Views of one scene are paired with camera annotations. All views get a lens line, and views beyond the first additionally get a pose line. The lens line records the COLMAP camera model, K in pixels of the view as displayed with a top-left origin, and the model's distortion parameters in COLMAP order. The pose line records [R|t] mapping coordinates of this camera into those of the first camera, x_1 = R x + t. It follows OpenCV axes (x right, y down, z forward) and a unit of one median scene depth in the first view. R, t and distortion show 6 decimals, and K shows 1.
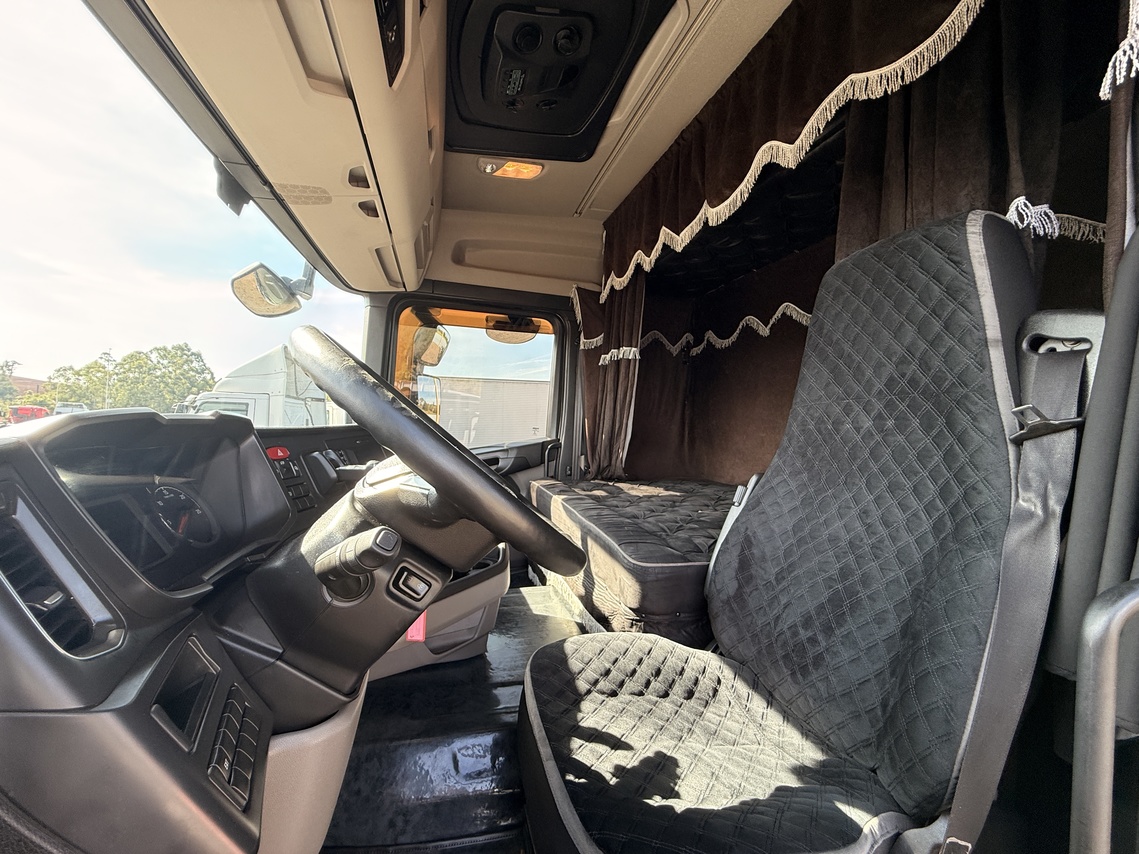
lens RADIAL K [[453.2, 0, 564.7], [0, 453.2, 427.3], [0, 0, 1]] dist [-0.000553, -0.000204]
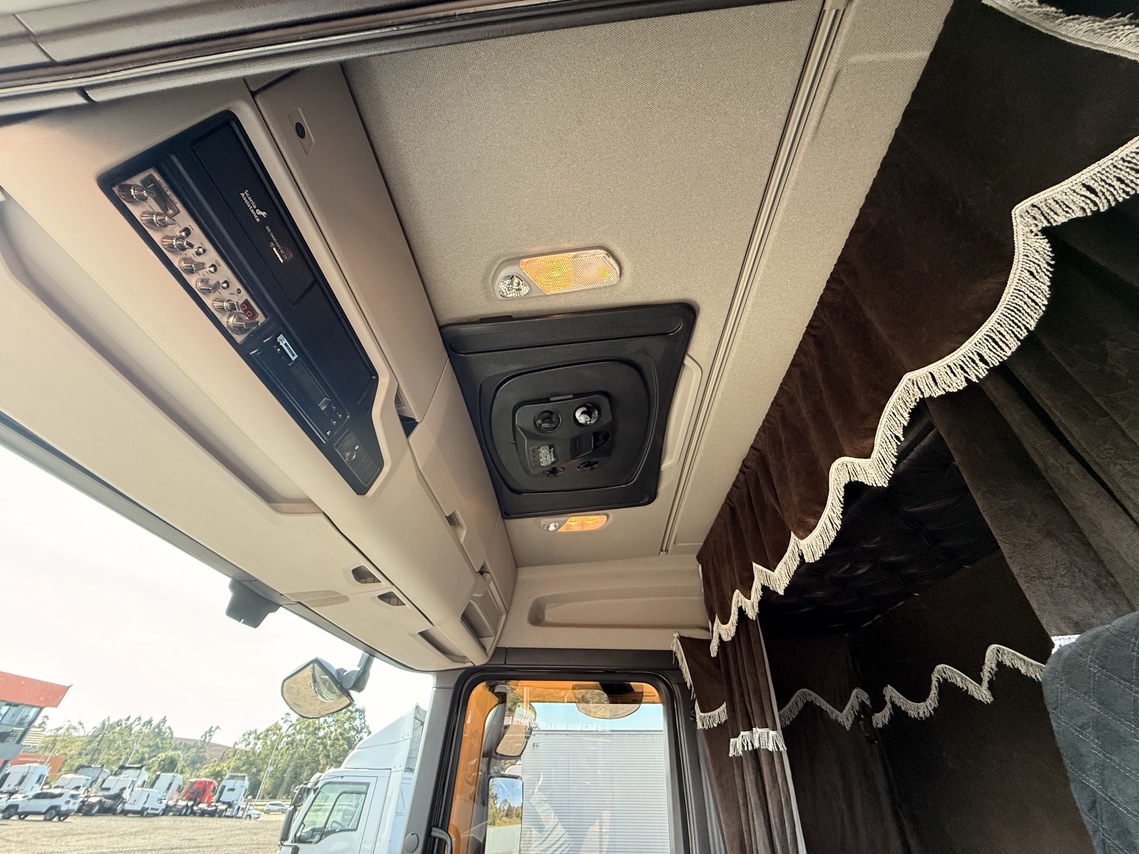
lens RADIAL K [[453.2, 0, 564.7], [0, 453.2, 427.3], [0, 0, 1]] dist [-0.000553, -0.000204]
pose [[0.952202, -0.202547, -0.228662, 0.111620], [0.012276, 0.773328, -0.633887, -0.107262], [0.305223, 0.600781, 0.738851, 0.144515]]
